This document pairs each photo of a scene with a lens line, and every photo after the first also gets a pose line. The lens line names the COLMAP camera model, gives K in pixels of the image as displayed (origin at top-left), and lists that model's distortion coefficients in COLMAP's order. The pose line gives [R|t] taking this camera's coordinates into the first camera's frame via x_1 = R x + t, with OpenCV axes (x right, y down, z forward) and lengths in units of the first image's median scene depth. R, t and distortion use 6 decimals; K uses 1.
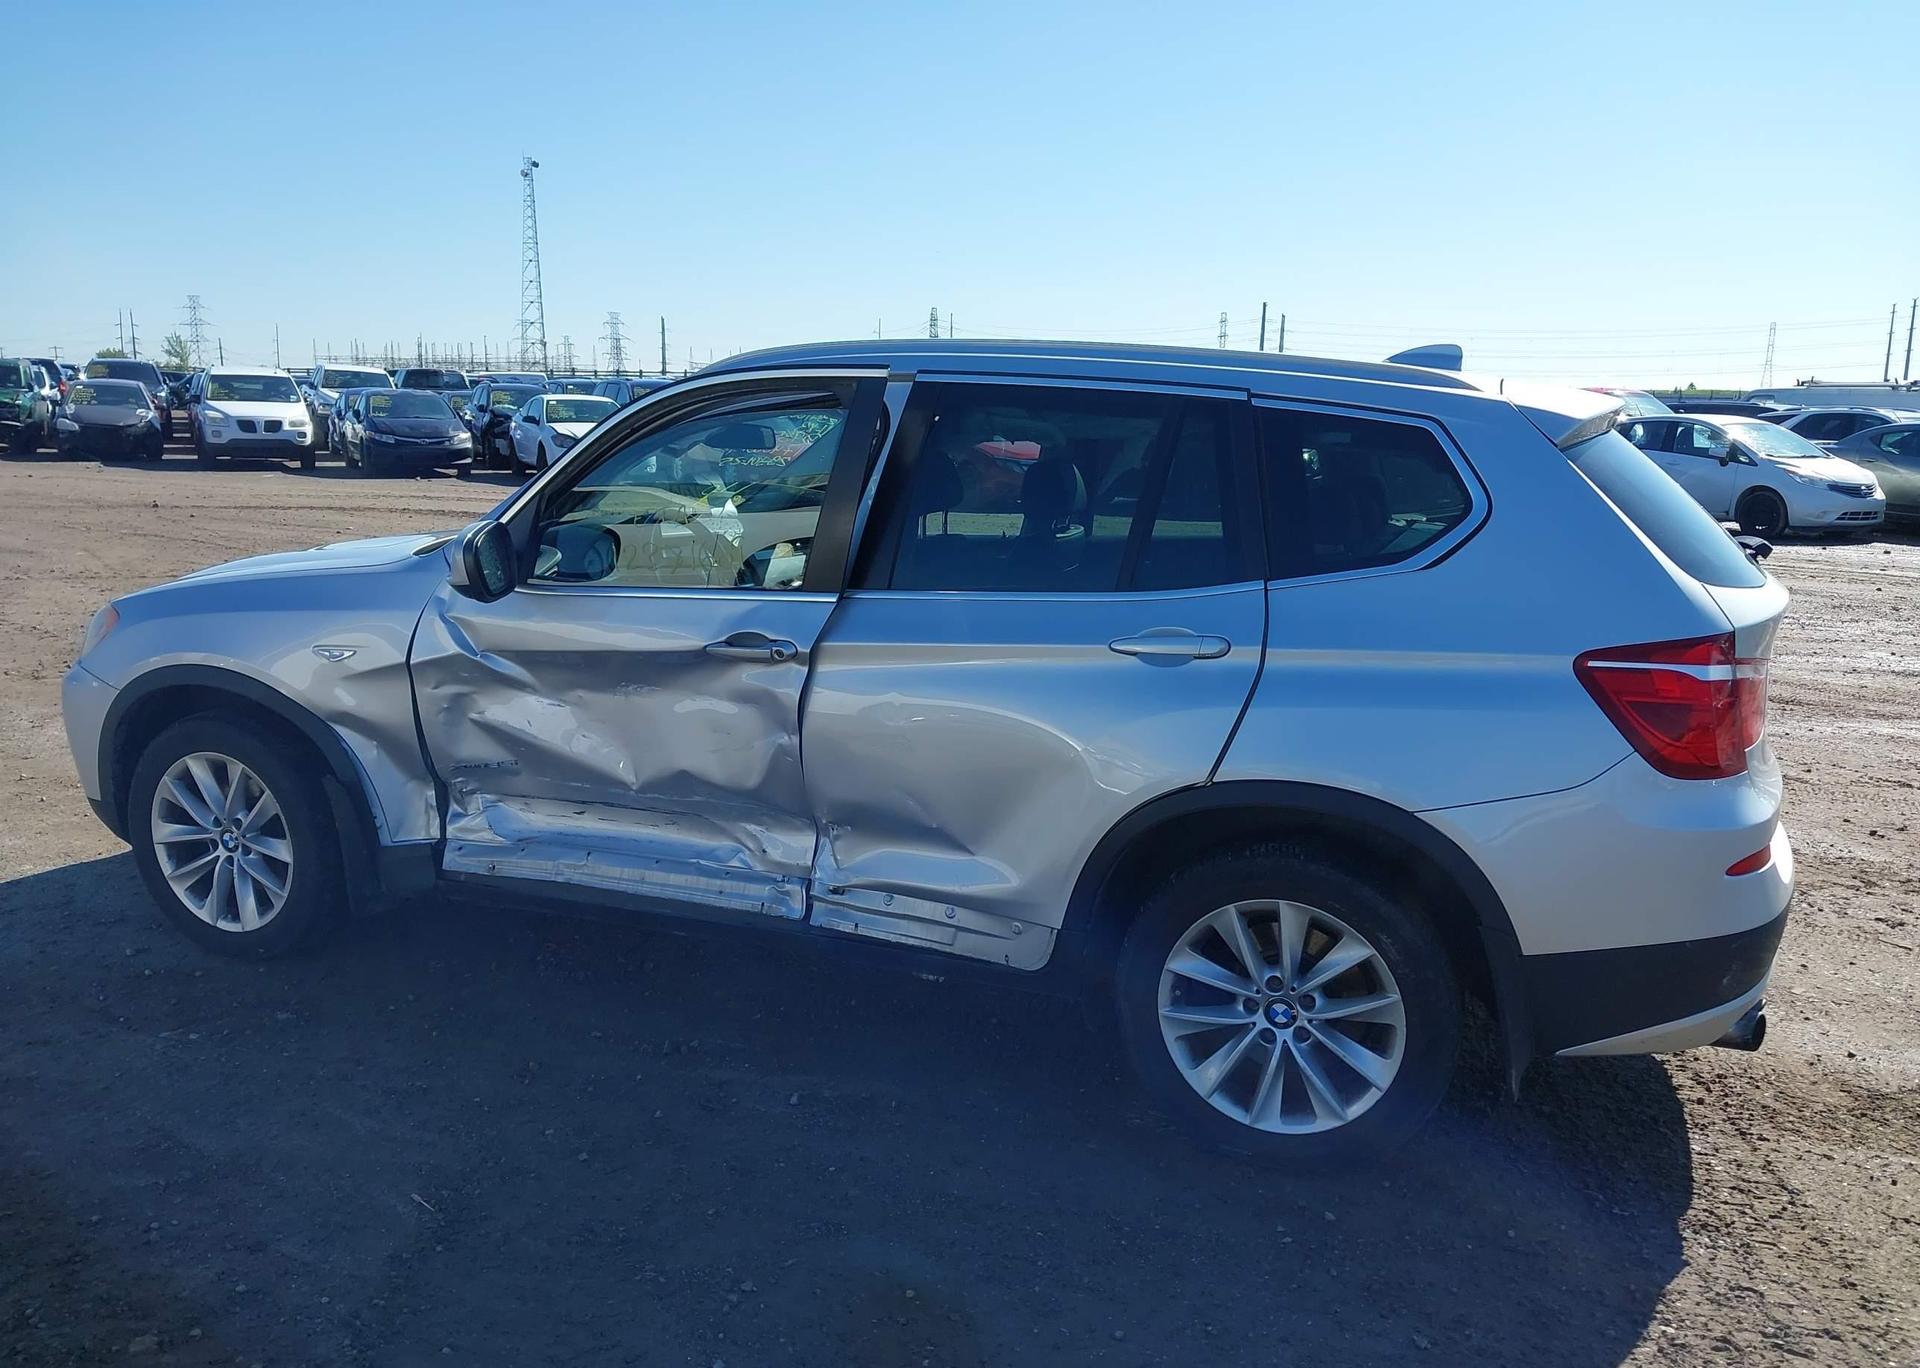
lens RADIAL K [[1489.6, 0, 963.2], [0, 1489.6, 735.8], [0, 0, 1]] dist [0.048095, -0.080711]
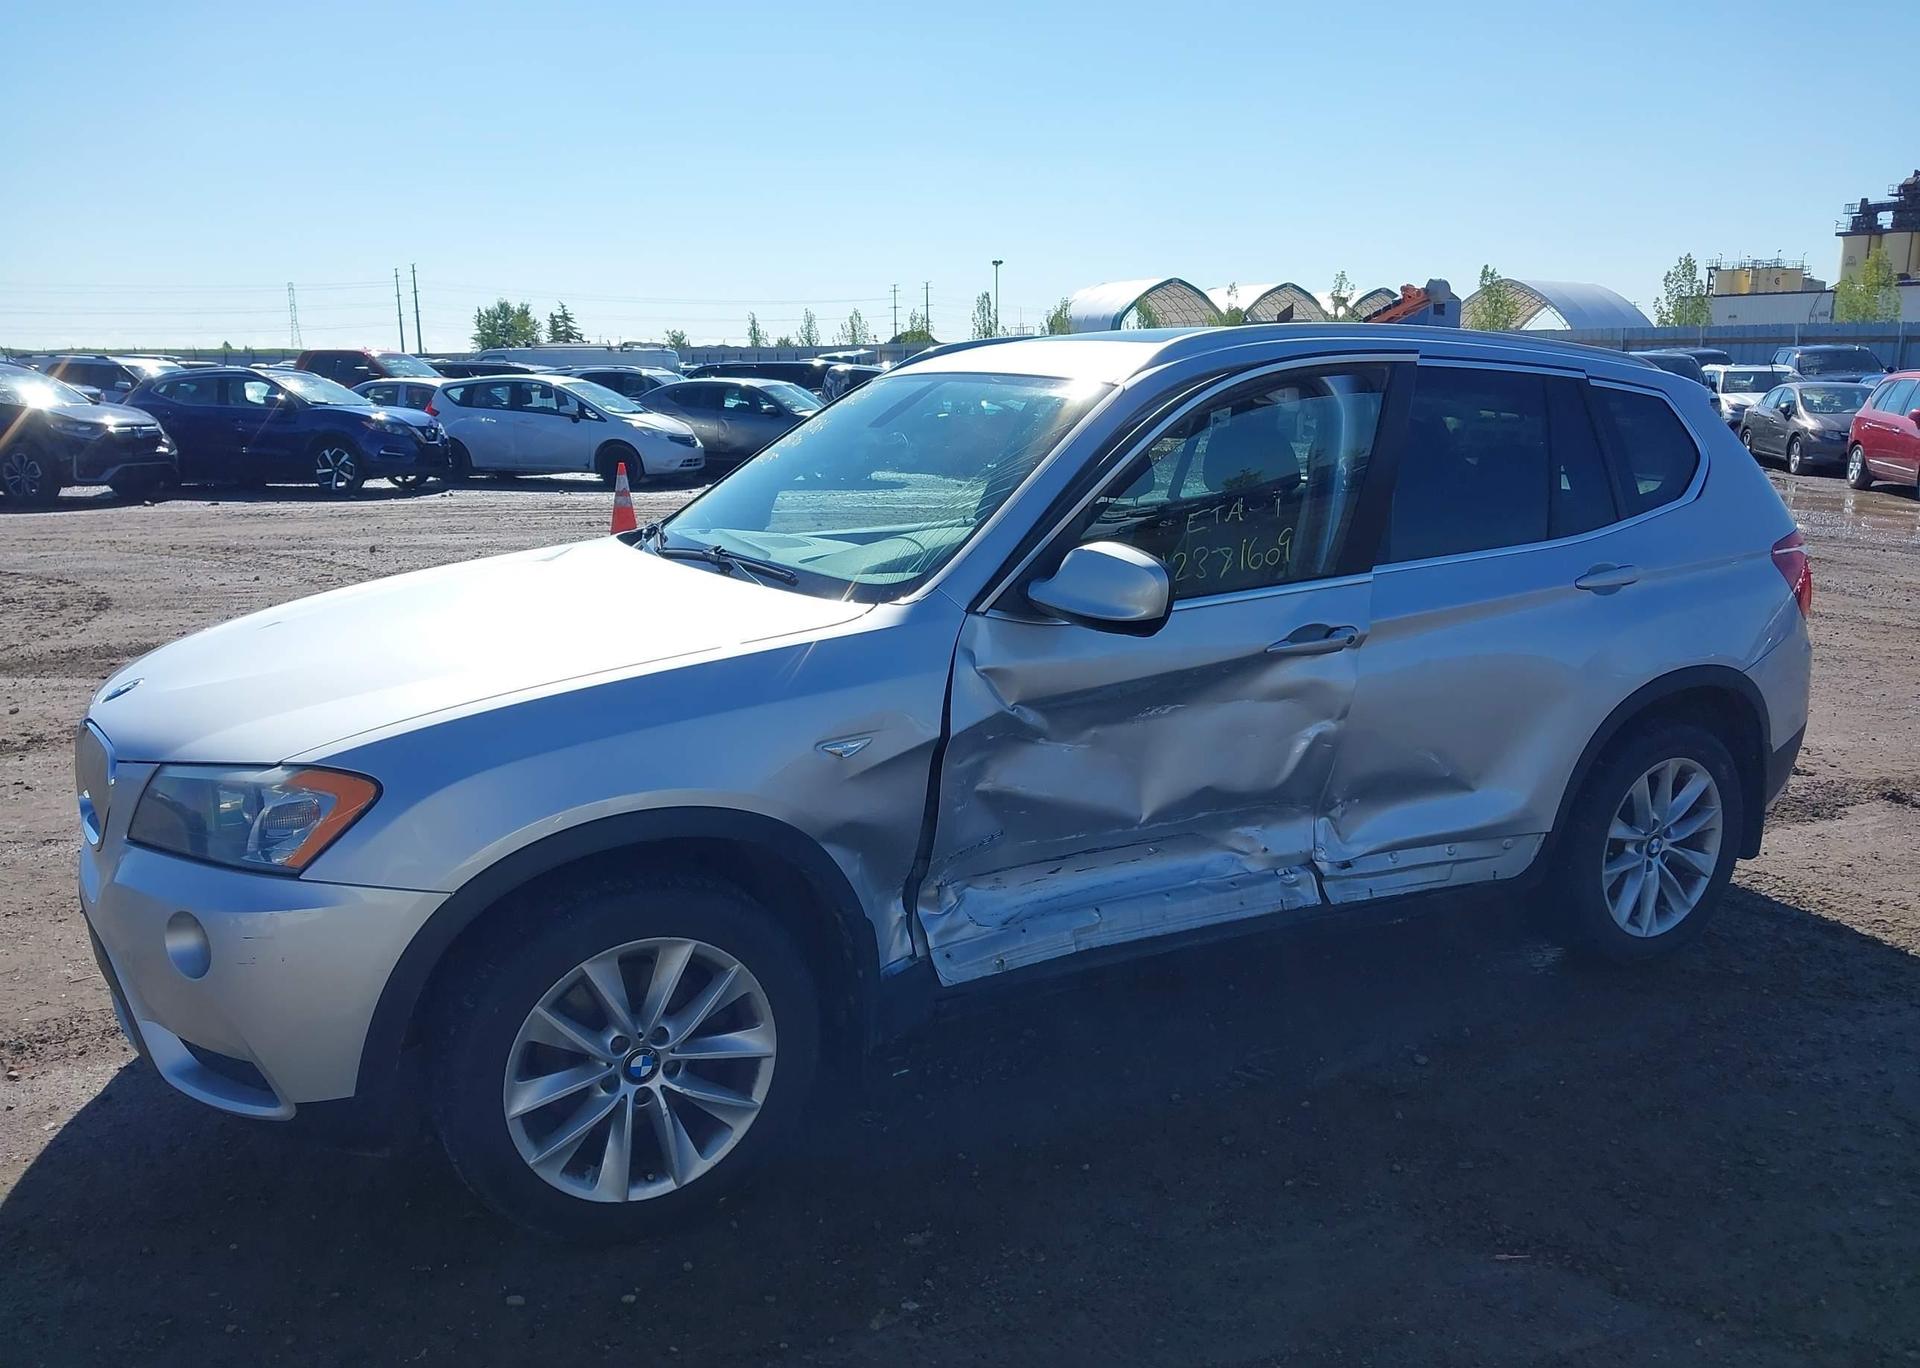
lens RADIAL K [[1489.6, 0, 963.2], [0, 1489.6, 735.8], [0, 0, 1]] dist [0.048095, -0.080711]
pose [[0.636731, -0.195036, 0.746013, -0.965948], [0.175749, 0.978725, 0.105872, -0.132595], [-0.750790, 0.063699, 0.657462, 0.495576]]
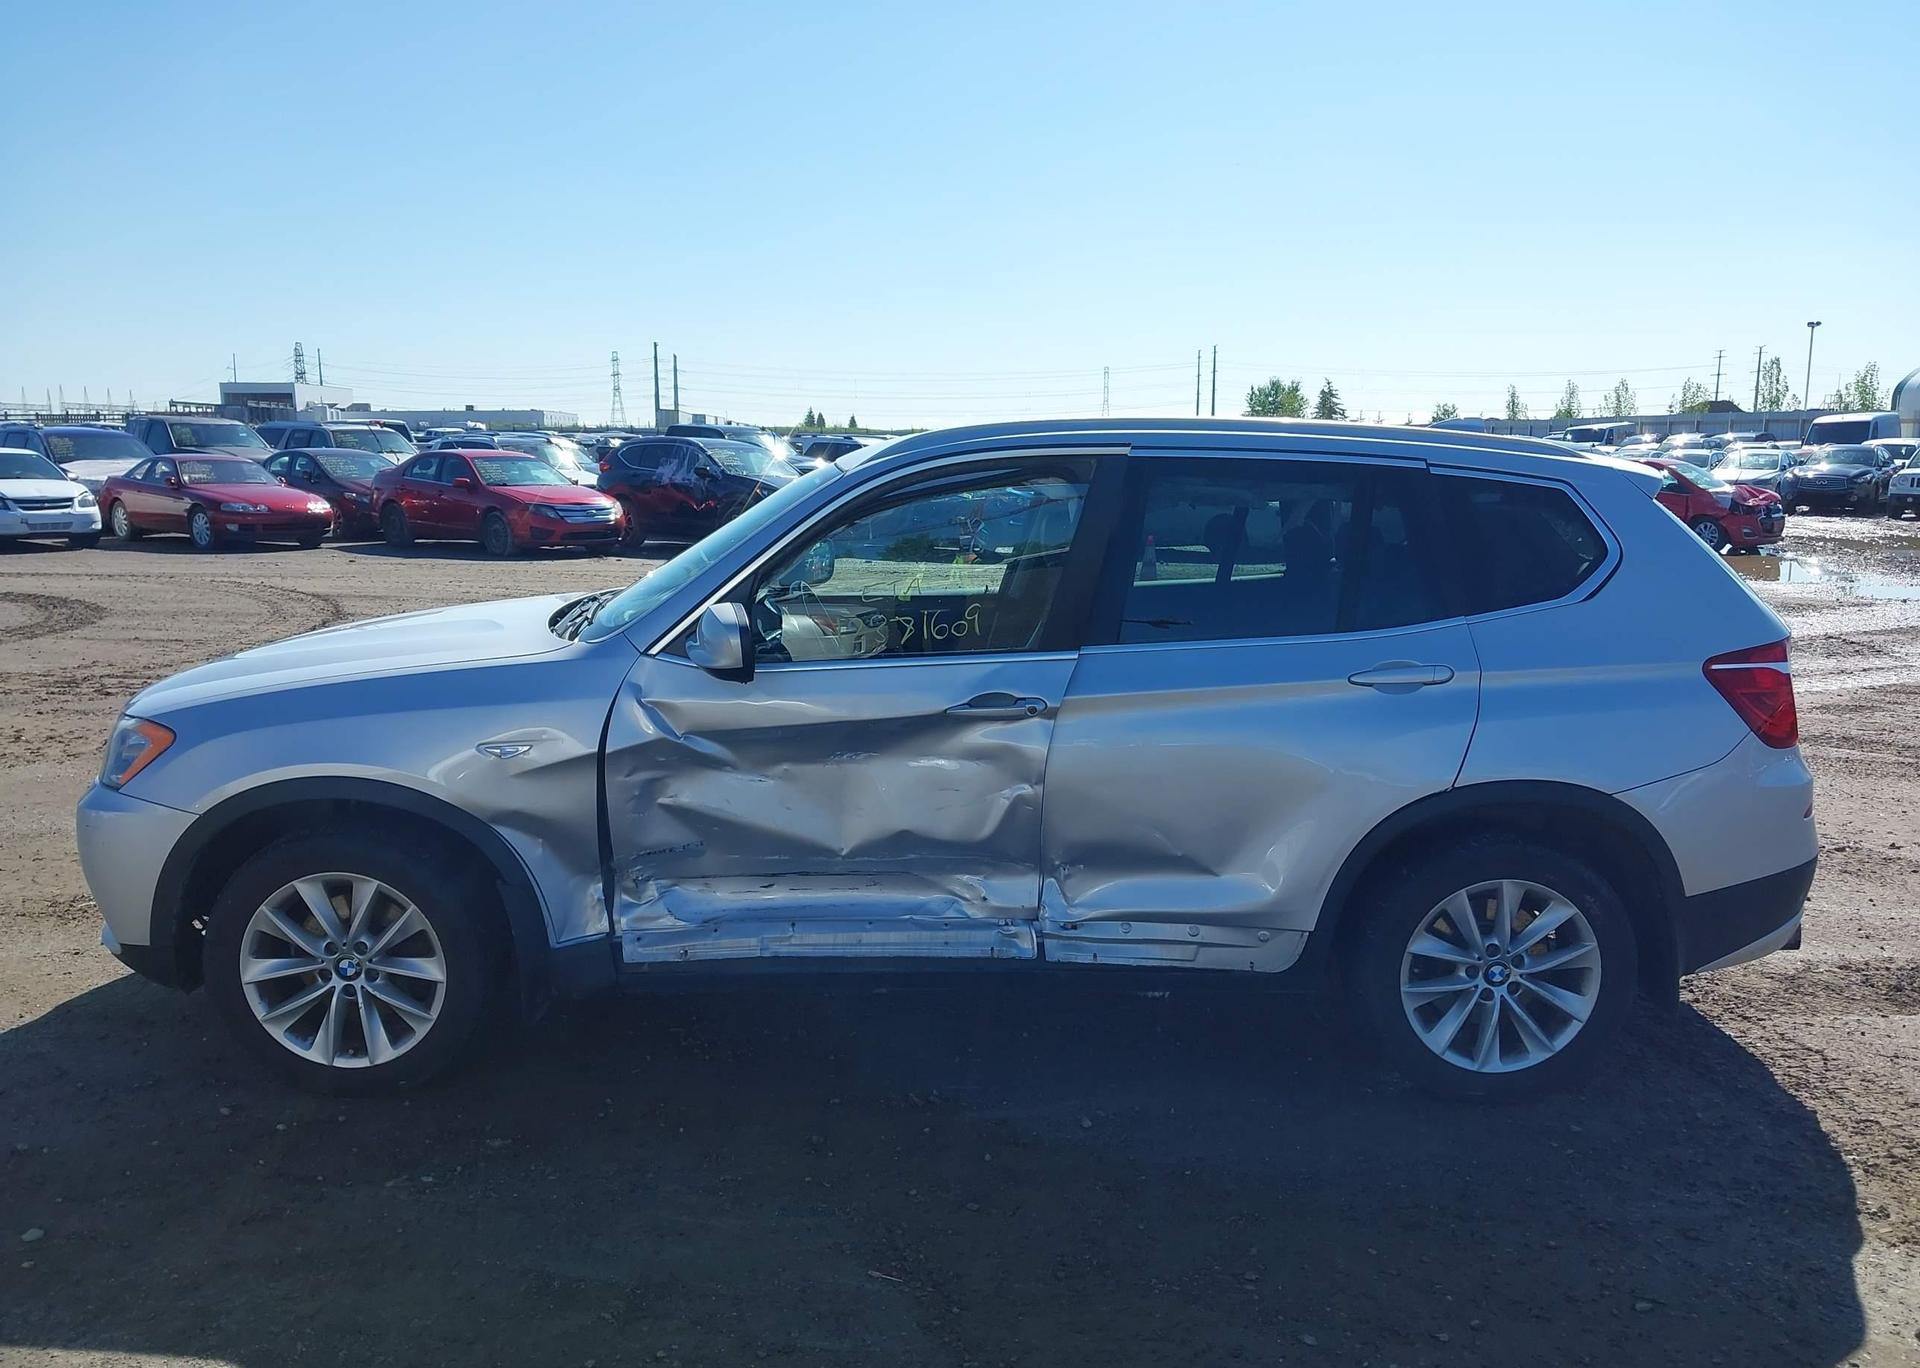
lens RADIAL K [[1489.6, 0, 963.2], [0, 1489.6, 735.8], [0, 0, 1]] dist [0.048095, -0.080711]
pose [[0.925800, -0.084151, 0.368528, -0.520753], [0.093264, 0.995617, -0.006953, -0.031407], [-0.366328, 0.040807, 0.929591, 0.023351]]
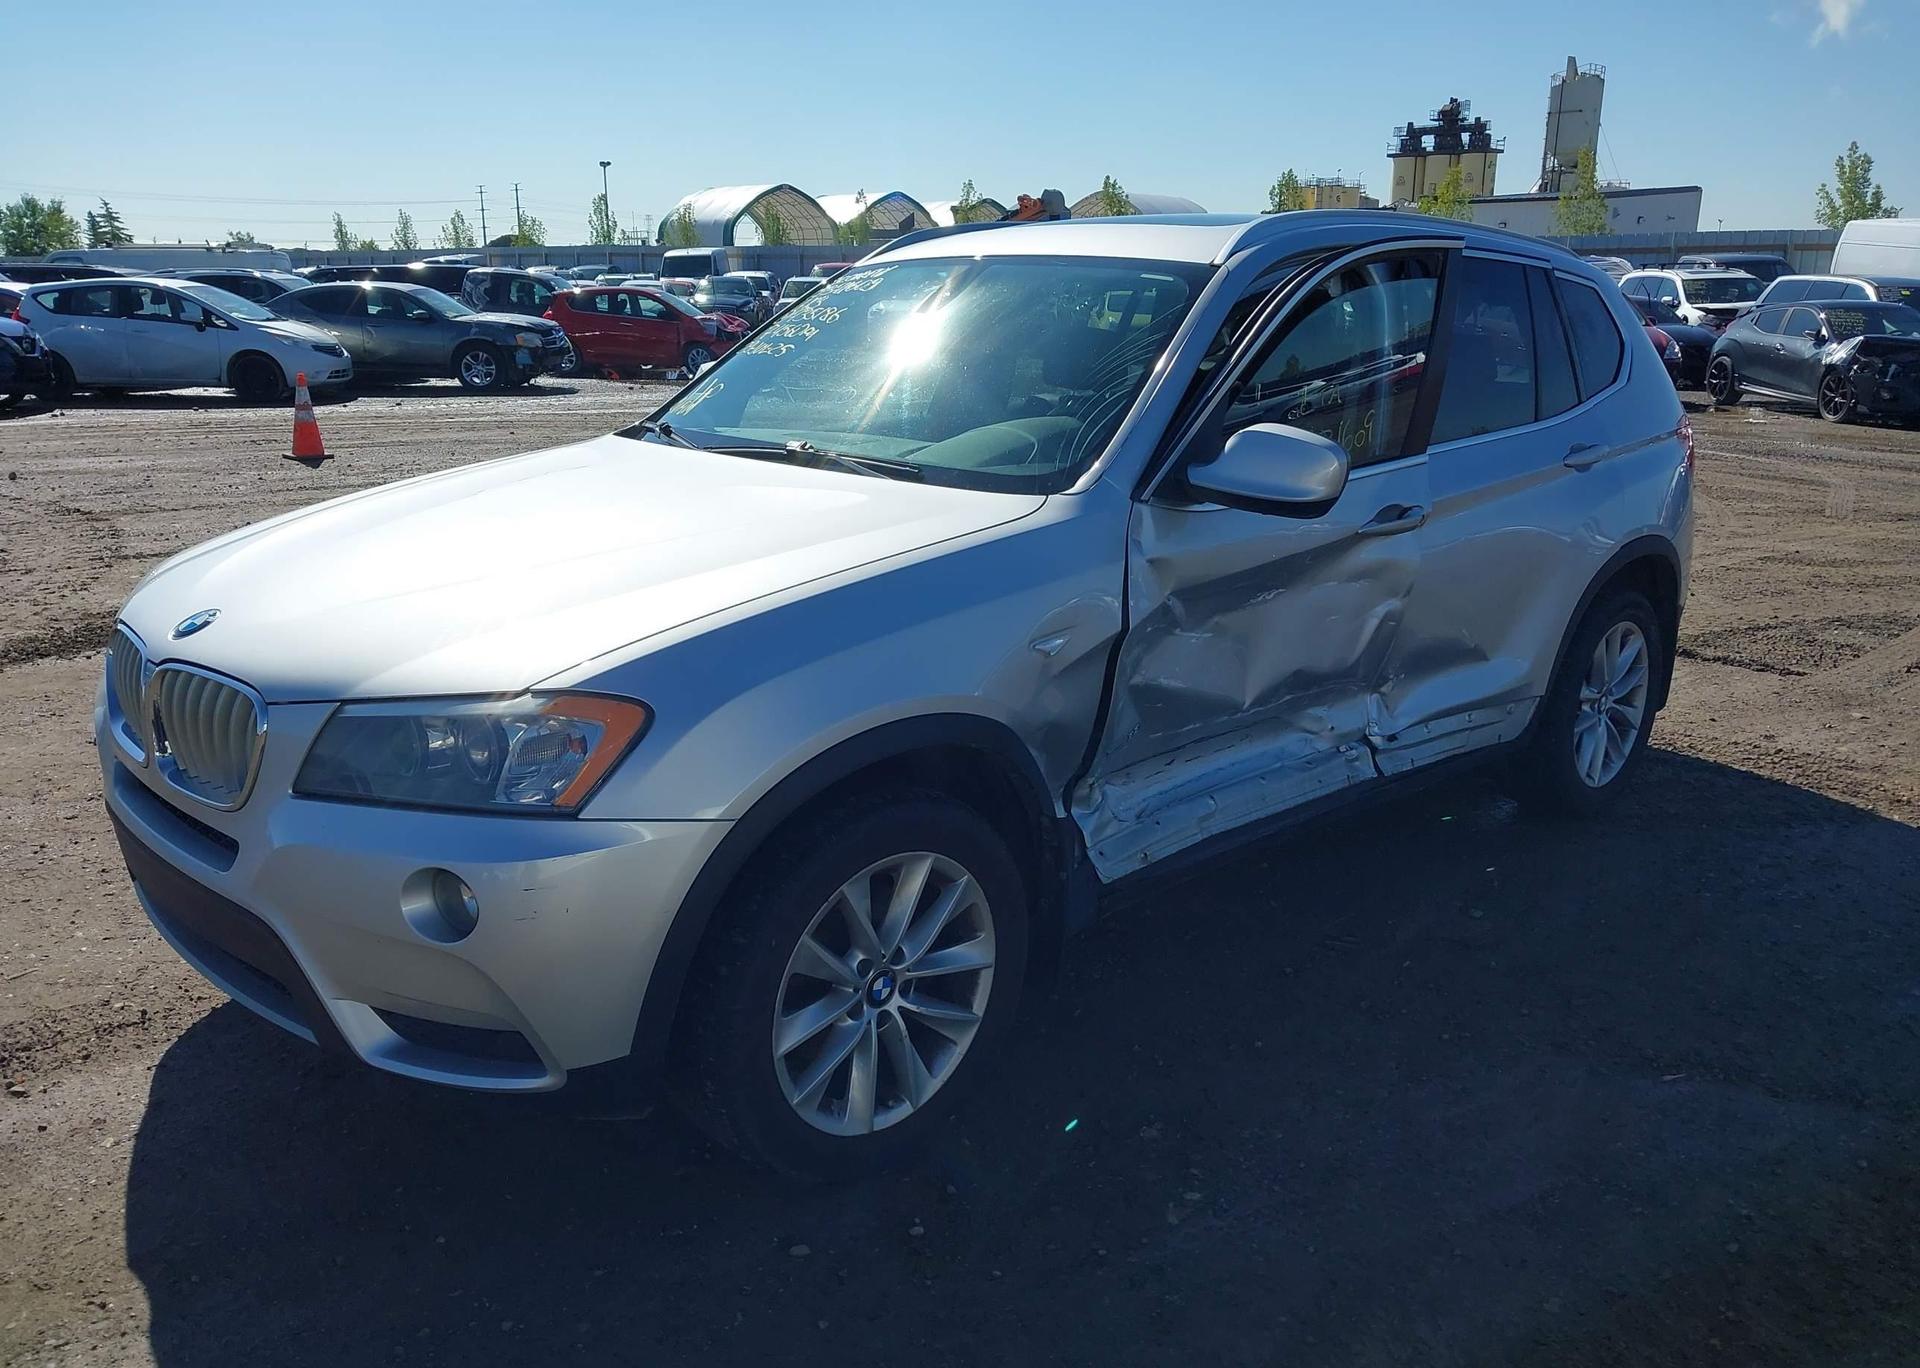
lens RADIAL K [[1494.7, 0, 961.6], [0, 1494.7, 724.9], [0, 0, 1]] dist [-0.004761, 0.001572]
pose [[0.427657, -0.268232, 0.863227, -1.099984], [0.197811, 0.959584, 0.200174, -0.174053], [-0.882032, 0.085150, 0.463432, 0.745318]]
